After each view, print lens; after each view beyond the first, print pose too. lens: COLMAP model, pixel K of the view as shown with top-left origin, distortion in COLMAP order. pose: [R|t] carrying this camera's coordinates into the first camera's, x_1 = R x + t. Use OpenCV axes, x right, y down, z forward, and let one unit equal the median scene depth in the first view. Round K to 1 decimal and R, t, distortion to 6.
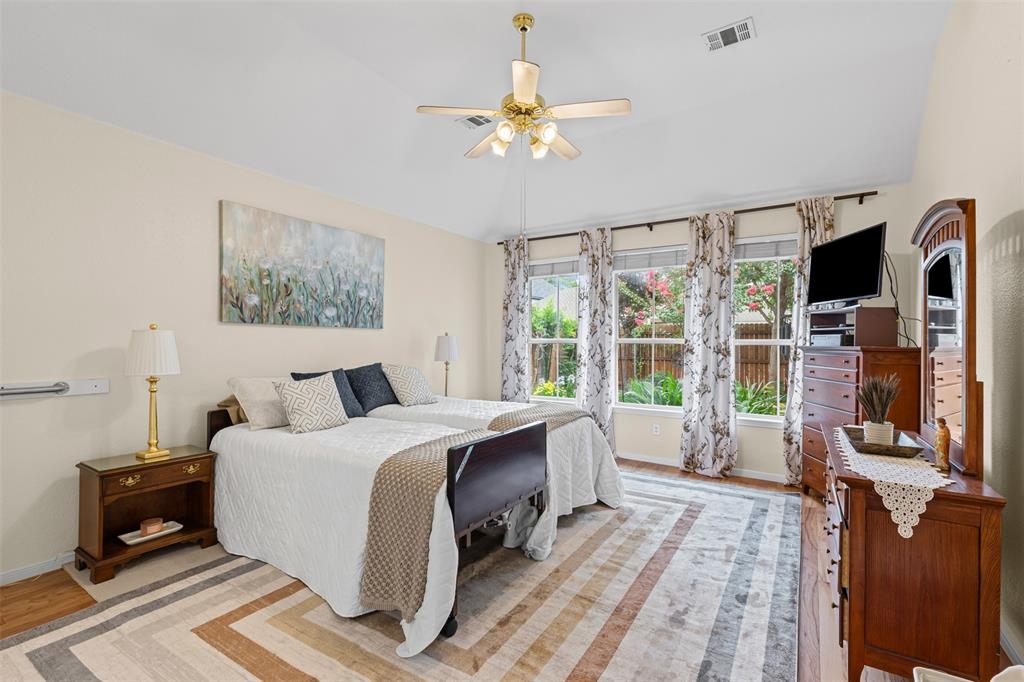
lens RADIAL K [[462.2, 0, 510.1], [0, 462.2, 342.6], [0, 0, 1]] dist [0.011305, -0.000545]
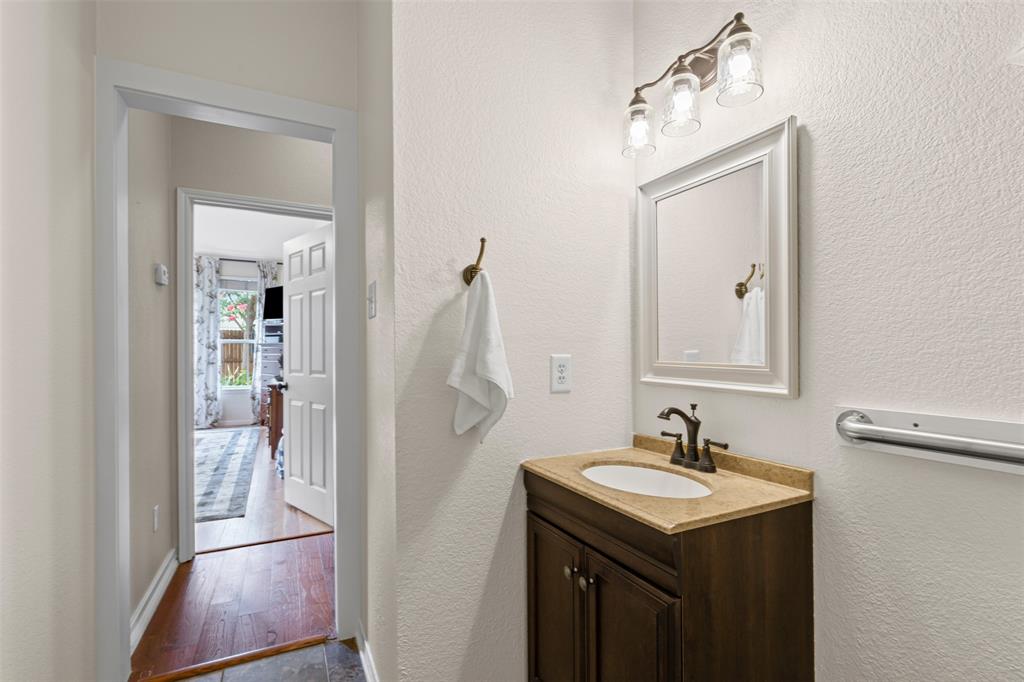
lens RADIAL K [[462.2, 0, 503.3], [0, 462.2, 348.9], [0, 0, 1]] dist [0.011305, -0.000545]
pose [[0.518544, -0.005514, 0.855033, -0.377824], [0.001735, 0.999984, 0.005396, 0.019012], [-0.855049, -0.001314, 0.518545, -0.663593]]
